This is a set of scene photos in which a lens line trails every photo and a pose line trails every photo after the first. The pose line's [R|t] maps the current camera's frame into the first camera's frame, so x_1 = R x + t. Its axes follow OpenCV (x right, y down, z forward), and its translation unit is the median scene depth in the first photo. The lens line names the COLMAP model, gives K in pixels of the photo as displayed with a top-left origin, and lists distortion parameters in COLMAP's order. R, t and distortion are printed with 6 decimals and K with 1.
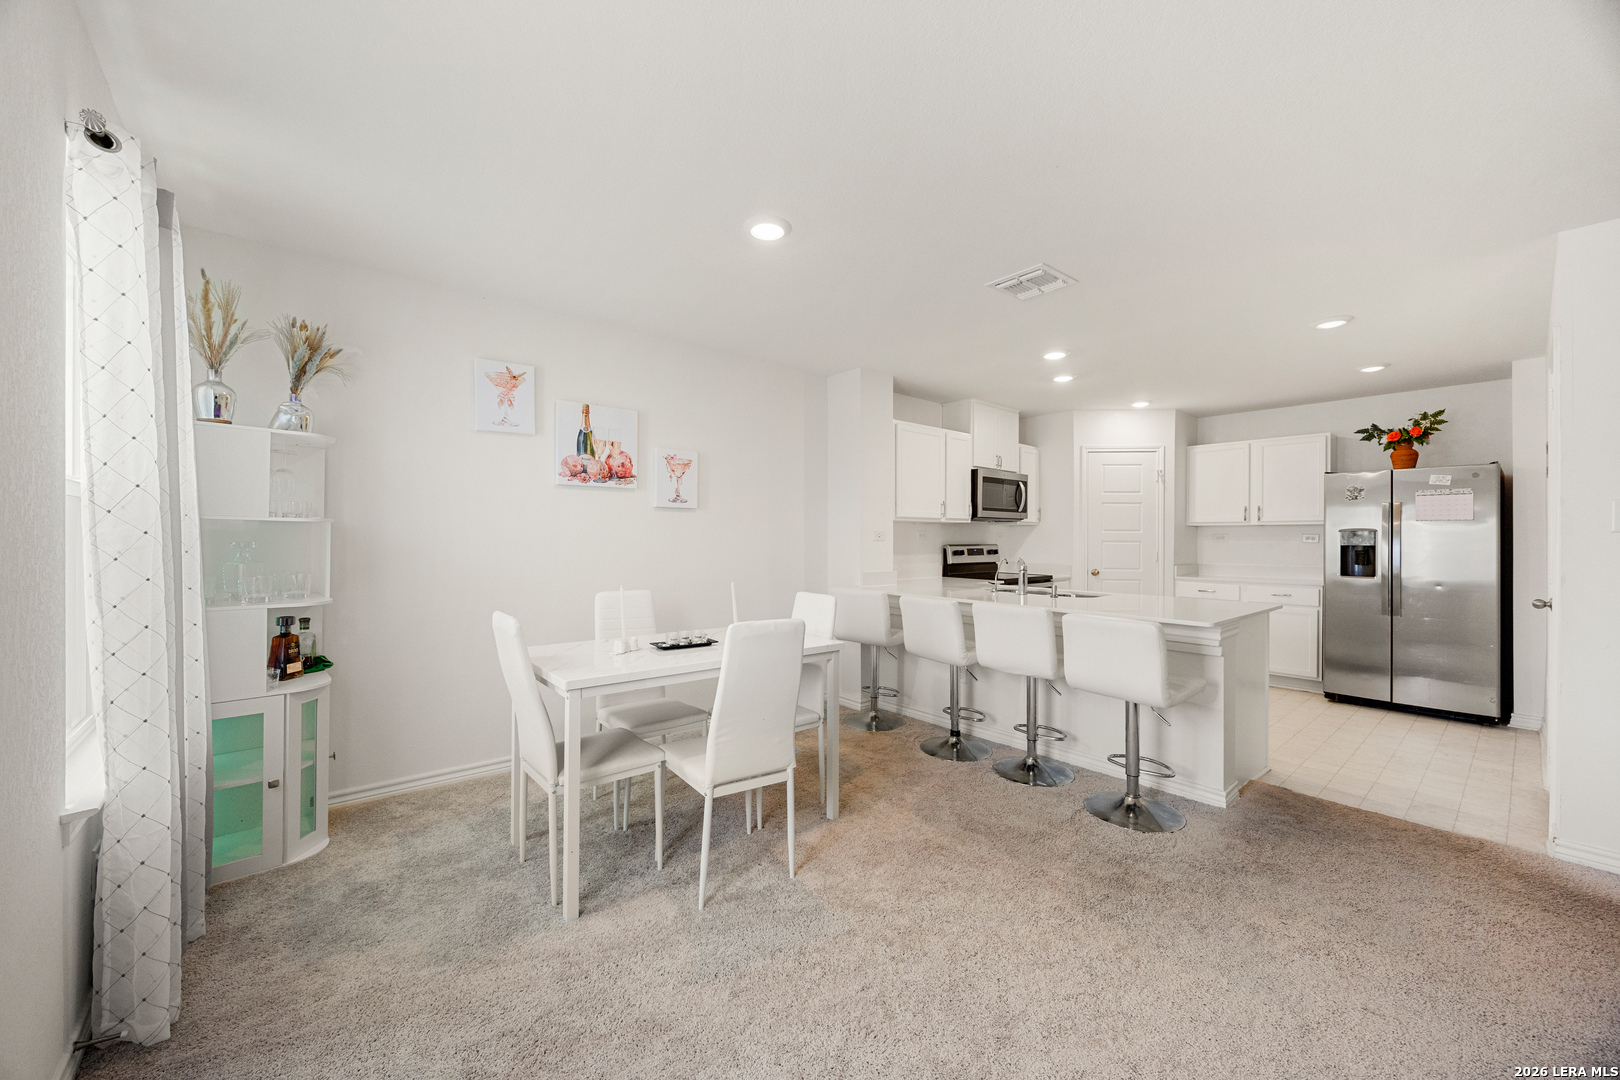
lens RADIAL K [[624.1, 0, 805.5], [0, 624.1, 540.1], [0, 0, 1]] dist [0.001779, 0.000147]
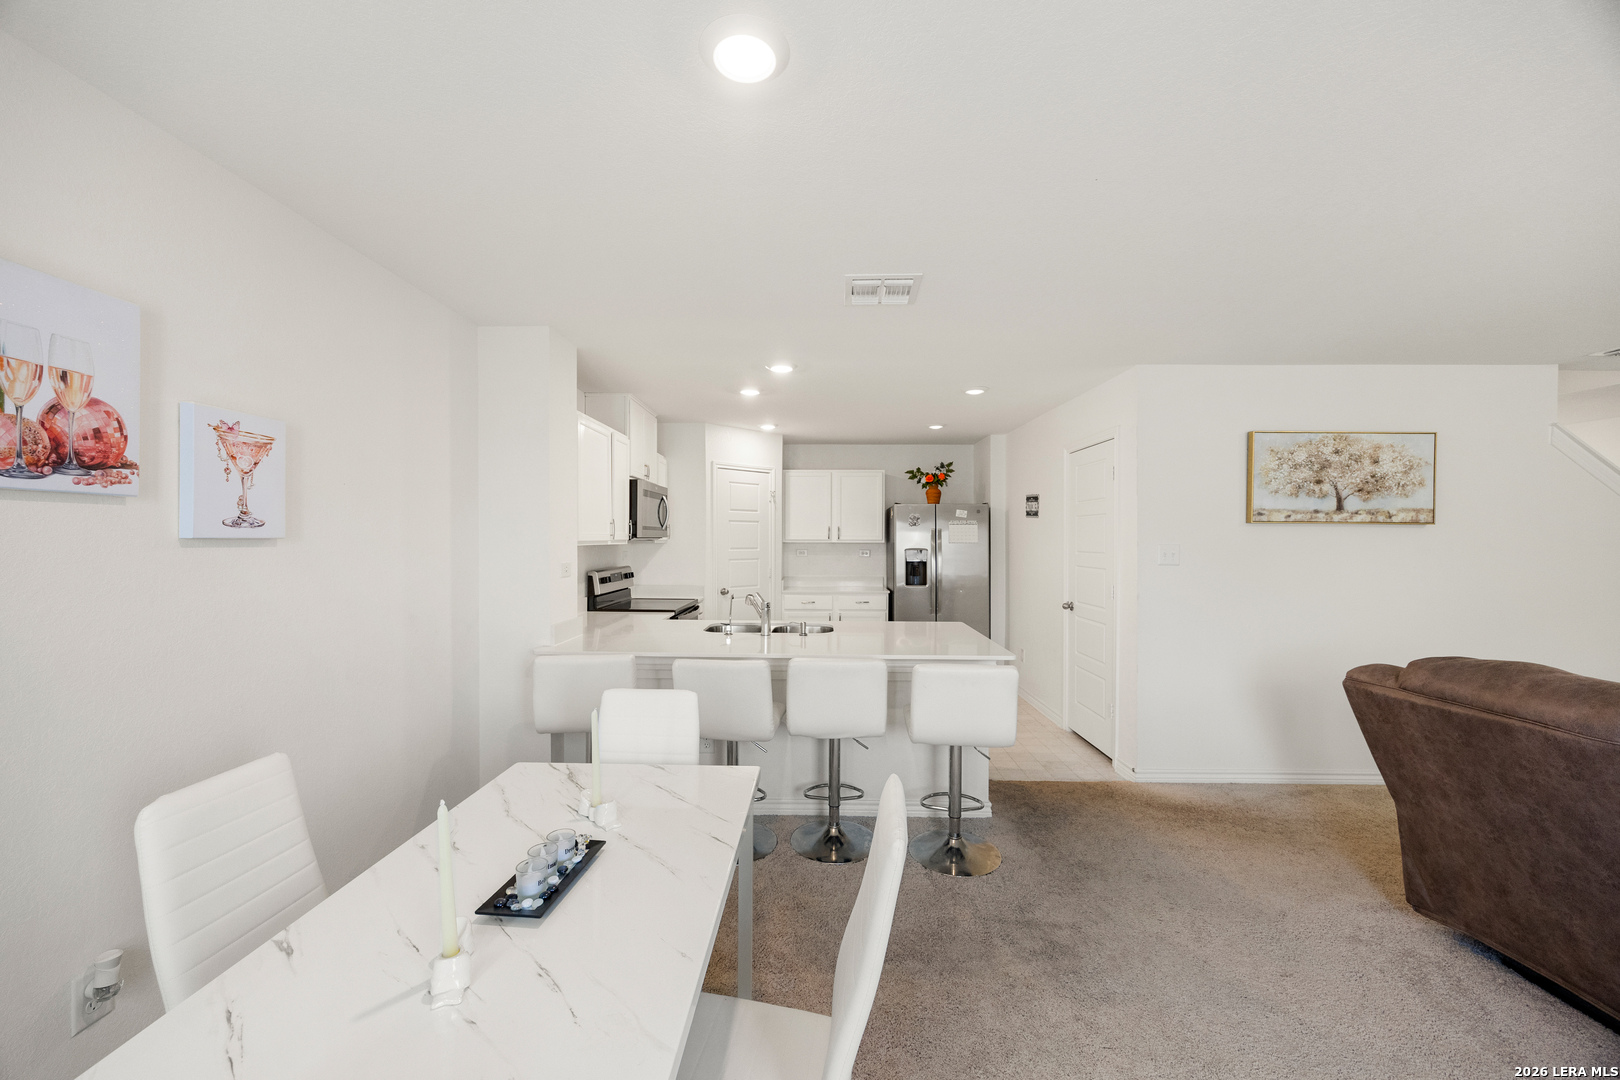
lens RADIAL K [[624.1, 0, 807.5], [0, 624.1, 542.3], [0, 0, 1]] dist [0.001779, 0.000147]
pose [[0.657589, -0.009158, 0.753321, -0.234832], [0.001838, 0.999943, 0.010552, -0.044902], [-0.753374, -0.005554, 0.657569, 0.324725]]
